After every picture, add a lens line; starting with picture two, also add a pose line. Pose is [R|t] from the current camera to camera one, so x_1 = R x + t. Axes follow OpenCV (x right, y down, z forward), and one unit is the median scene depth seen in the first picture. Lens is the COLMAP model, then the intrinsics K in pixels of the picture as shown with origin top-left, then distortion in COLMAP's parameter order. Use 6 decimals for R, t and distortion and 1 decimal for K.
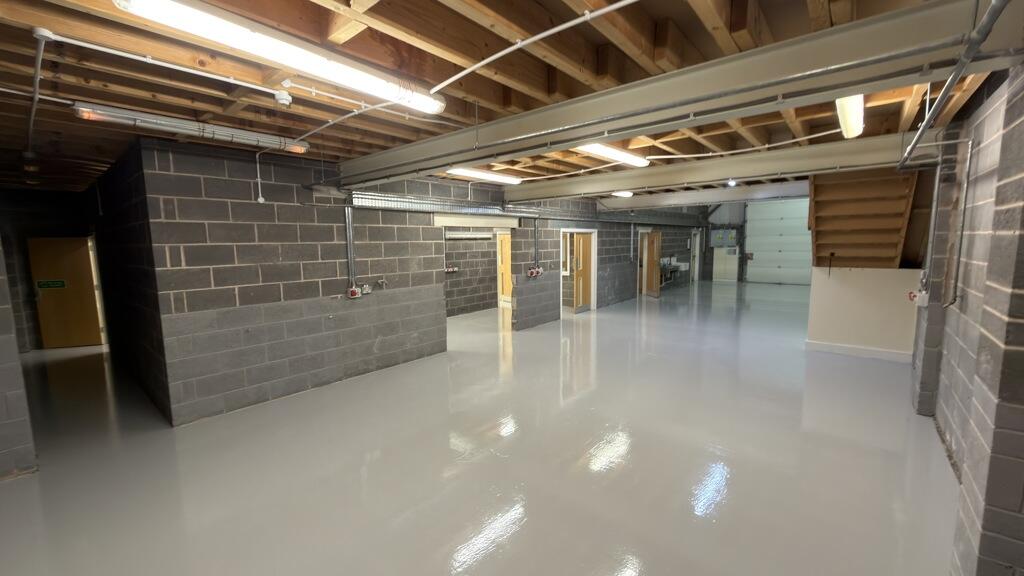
lens RADIAL K [[407.7, 0, 516.1], [0, 407.7, 292.2], [0, 0, 1]] dist [-0.001671, -0.000272]
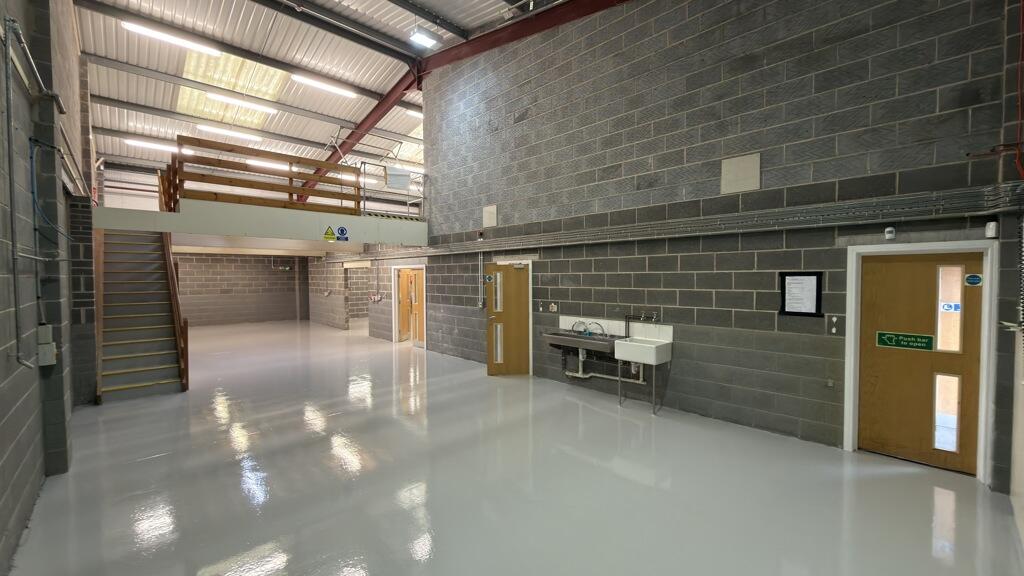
lens RADIAL K [[407.7, 0, 516.8], [0, 407.7, 284.8], [0, 0, 1]] dist [-0.001671, -0.000272]
pose [[-0.102217, 0.048214, -0.993593, 1.046401], [-0.111527, 0.991972, 0.059609, -0.175457], [0.988490, 0.116905, -0.096019, 1.217374]]
